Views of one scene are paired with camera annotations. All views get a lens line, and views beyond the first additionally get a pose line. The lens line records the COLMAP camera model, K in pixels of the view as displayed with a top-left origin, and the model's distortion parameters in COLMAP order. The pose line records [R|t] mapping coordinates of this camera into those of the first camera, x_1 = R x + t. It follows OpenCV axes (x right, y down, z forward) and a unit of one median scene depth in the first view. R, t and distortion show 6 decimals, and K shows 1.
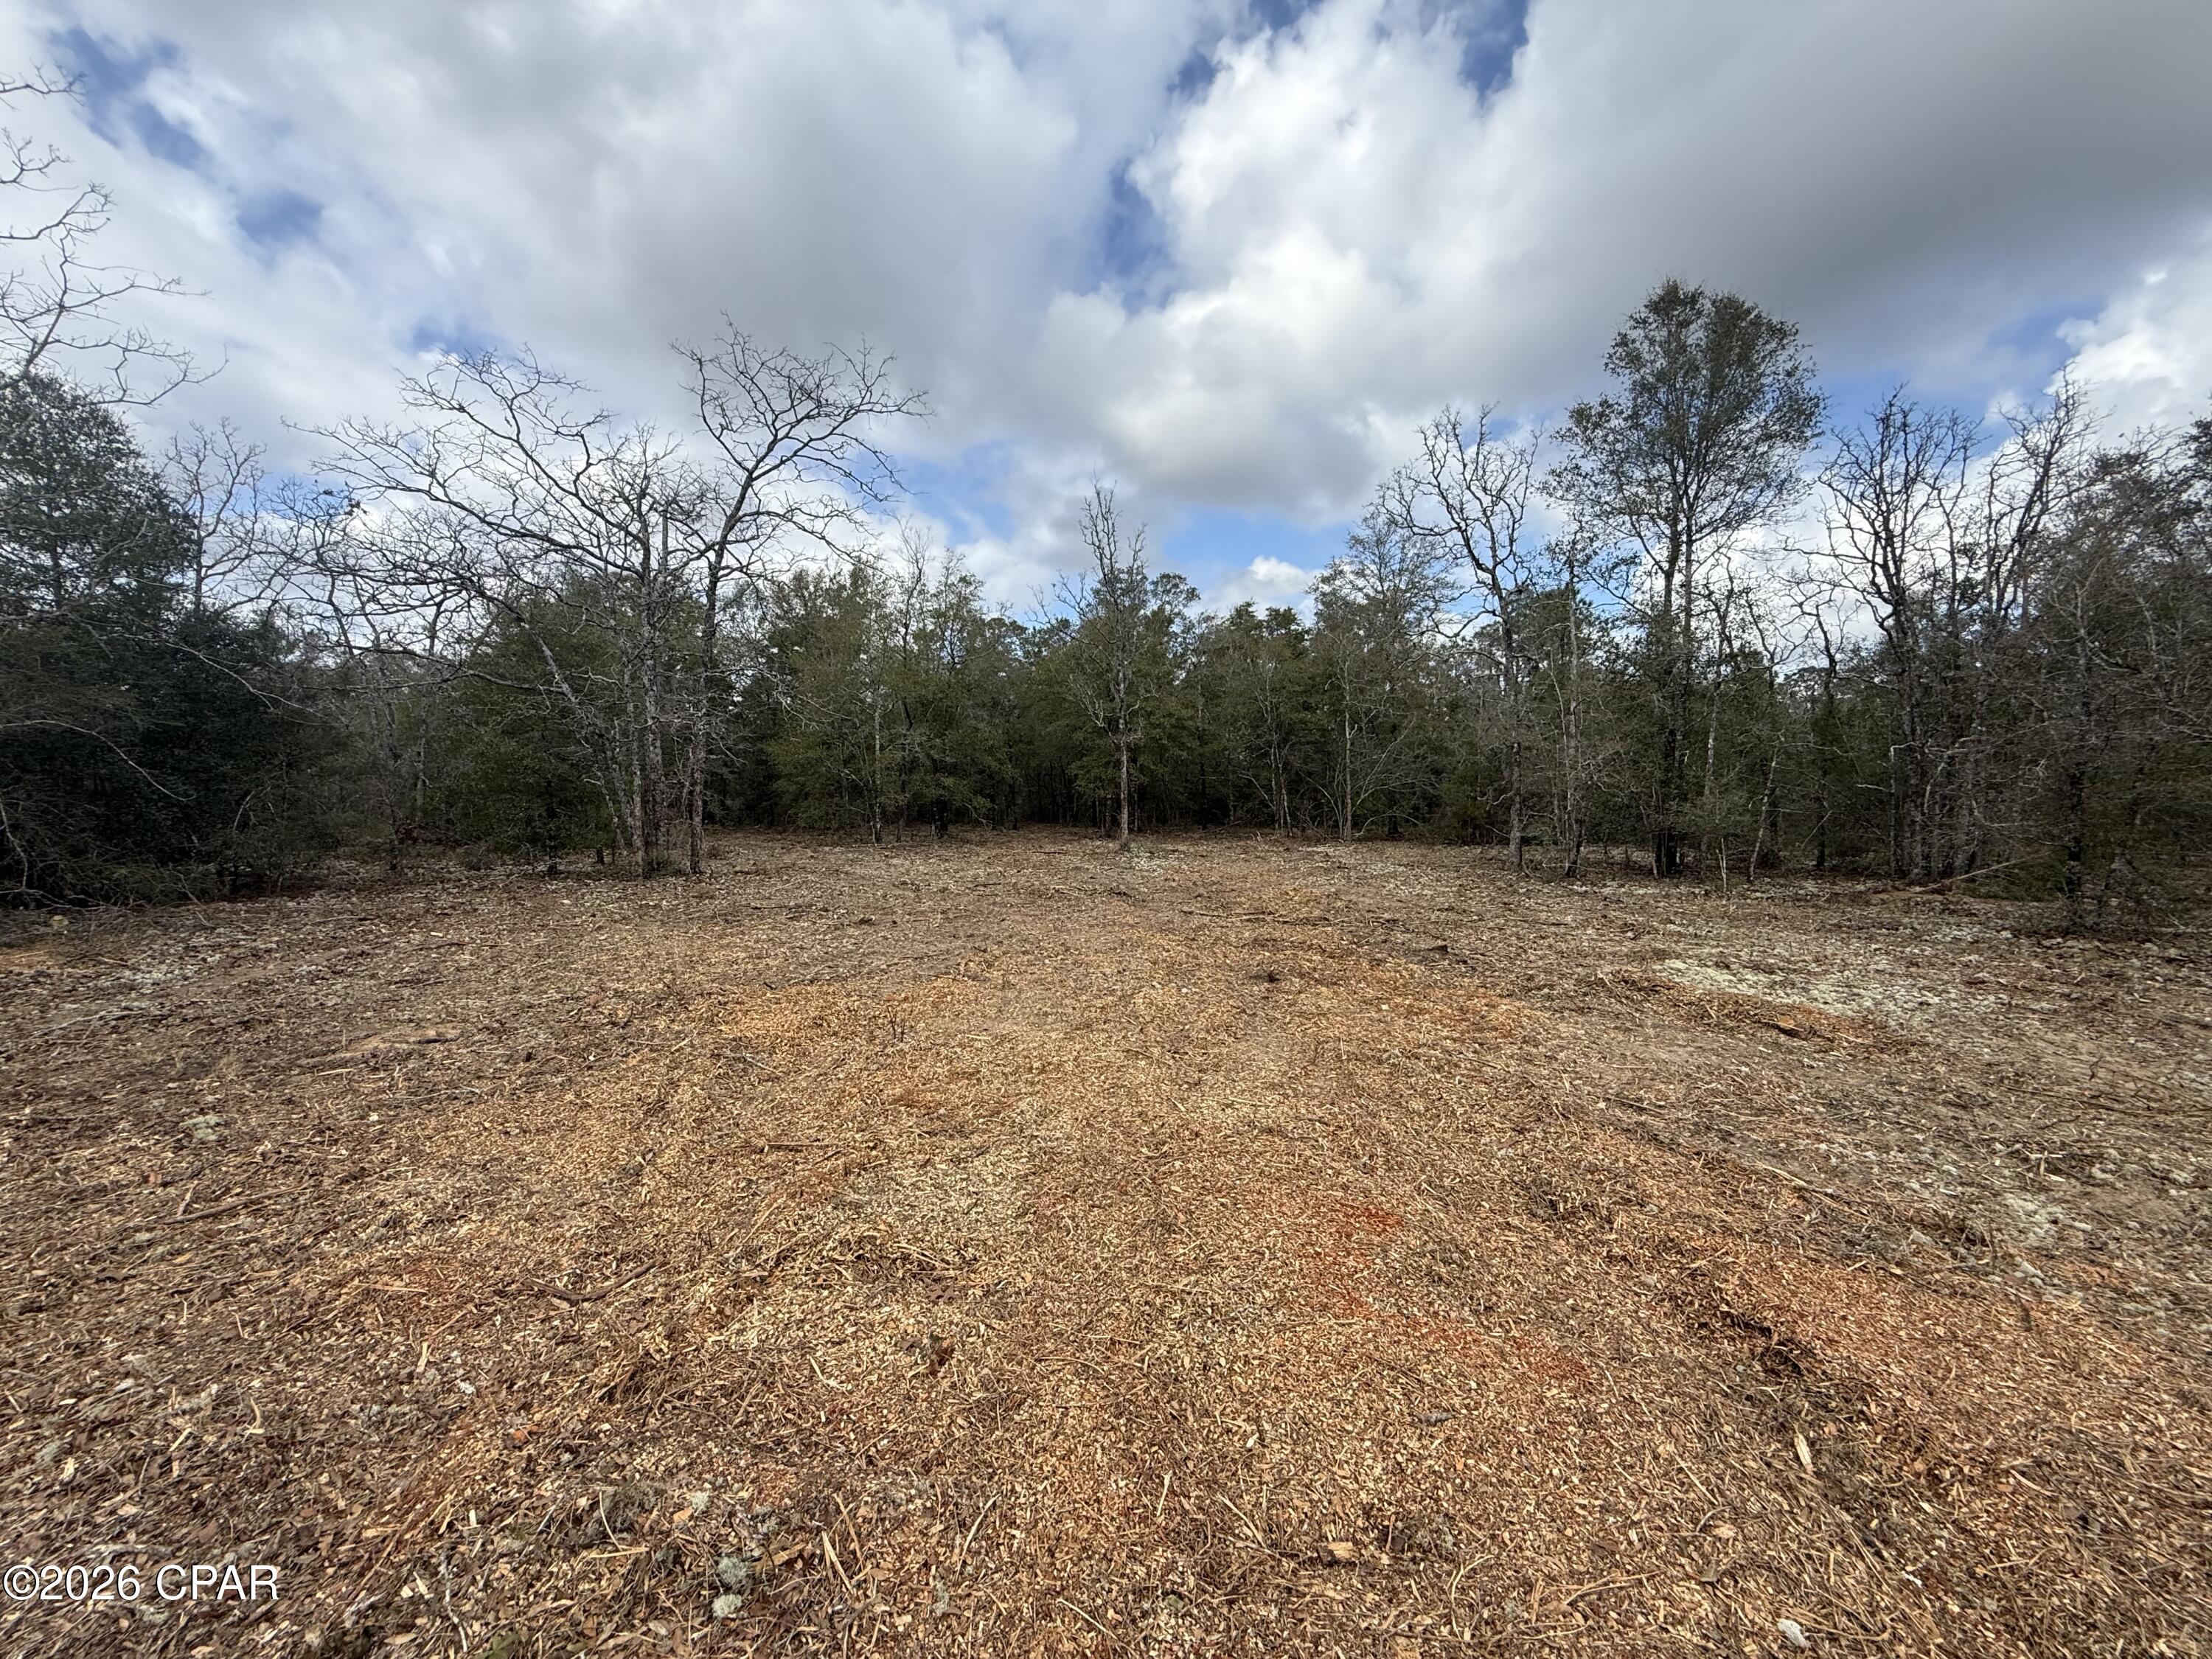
lens RADIAL K [[879.2, 0, 1106.0], [0, 879.2, 829.5], [0, 0, 1]] dist [-0.001313, -0.000084]
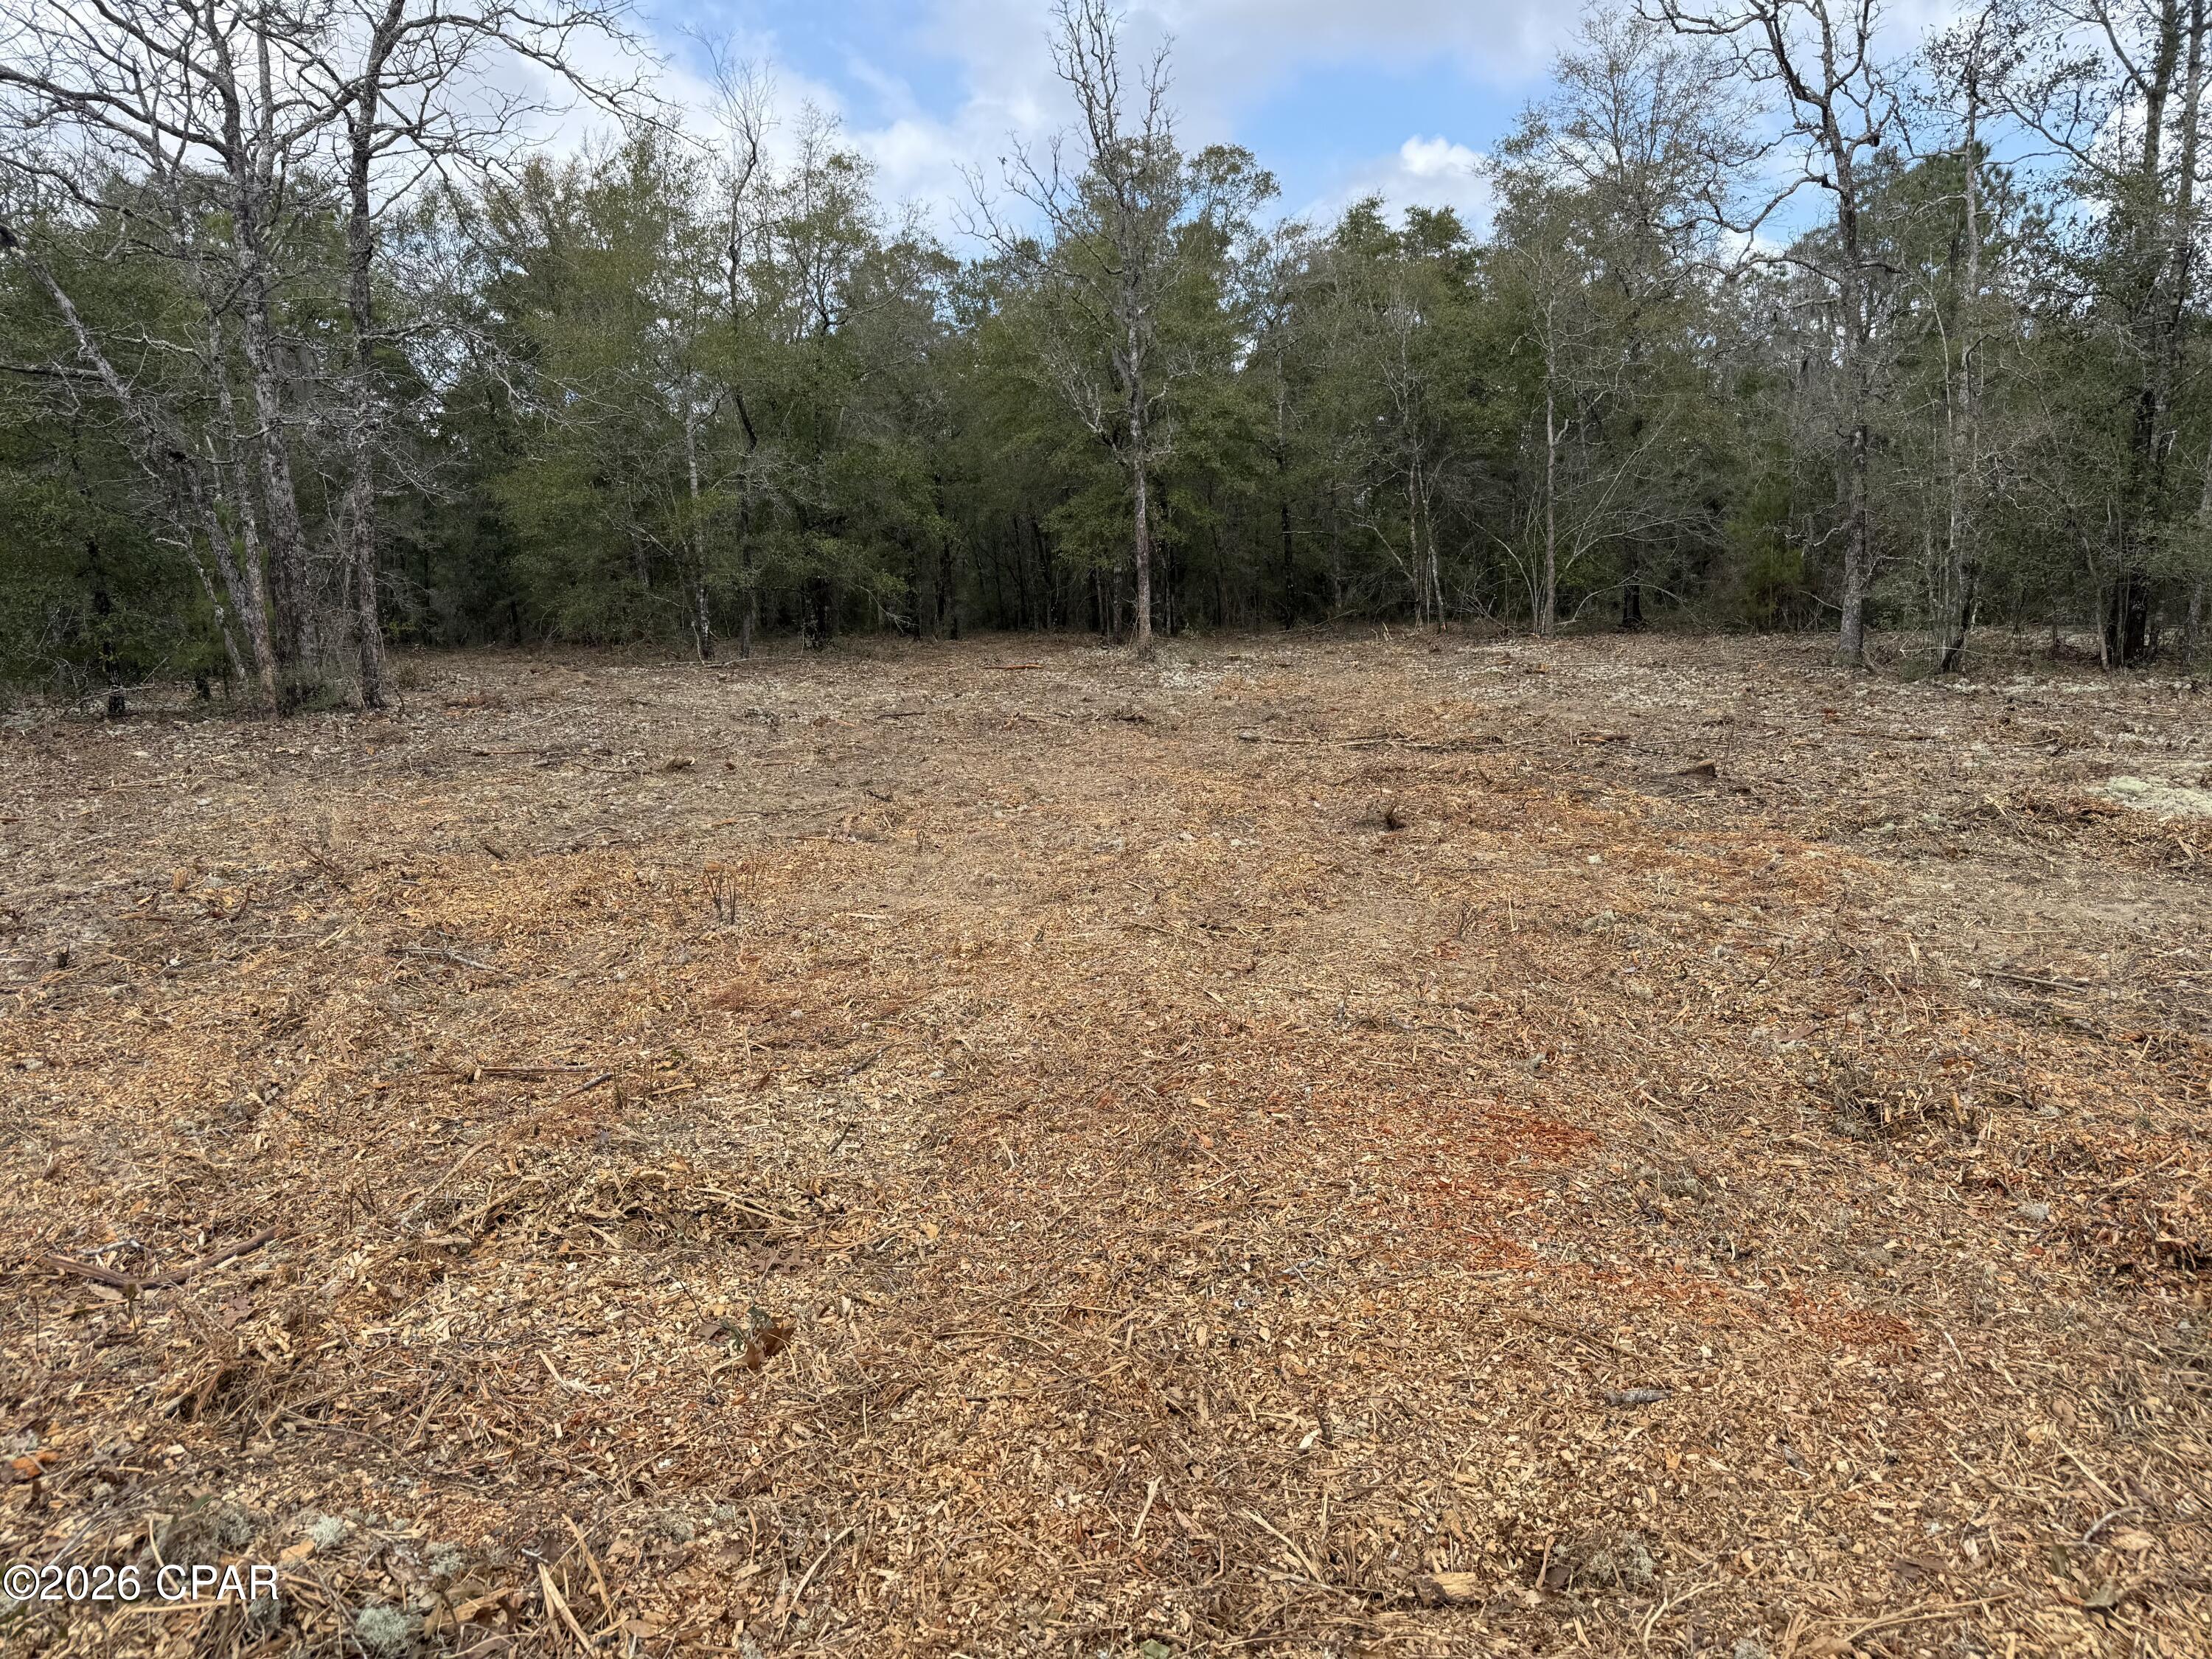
lens RADIAL K [[1562.8, 0, 1115.9], [0, 1562.8, 832.8], [0, 0, 1]] dist [0.020693, -0.024972]
pose [[0.999632, -0.026345, -0.006487, 0.042217], [0.026930, 0.992548, 0.118837, 0.132500], [0.003308, -0.118968, 0.992893, 0.029669]]
